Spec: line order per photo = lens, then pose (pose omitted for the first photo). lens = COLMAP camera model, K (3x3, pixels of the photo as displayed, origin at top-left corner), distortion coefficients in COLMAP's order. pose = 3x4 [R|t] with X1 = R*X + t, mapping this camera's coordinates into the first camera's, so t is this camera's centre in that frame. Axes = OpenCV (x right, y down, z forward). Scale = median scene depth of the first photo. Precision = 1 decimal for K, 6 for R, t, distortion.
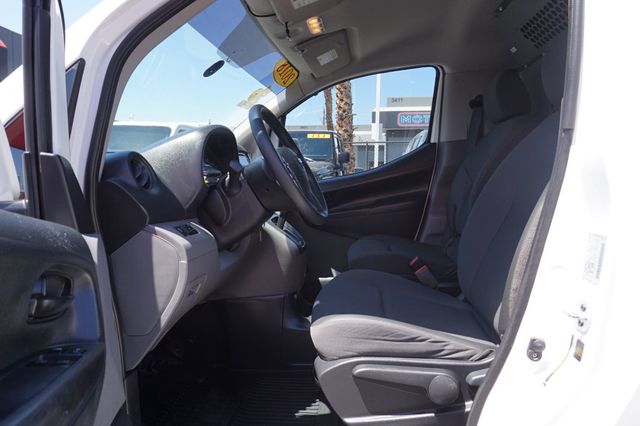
lens RADIAL K [[425.8, 0, 320.3], [0, 425.8, 209.9], [0, 0, 1]] dist [-0.015286, 0.005942]
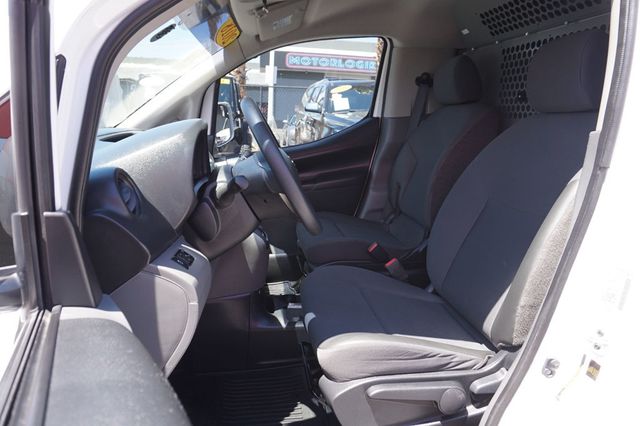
lens RADIAL K [[425.8, 0, 321.1], [0, 425.8, 213.5], [0, 0, 1]] dist [-0.015286, 0.005942]
pose [[0.965702, -0.018462, 0.258997, -0.241476], [-0.017964, 0.990328, 0.137576, -0.145146], [-0.259032, -0.137510, 0.956030, 0.125174]]
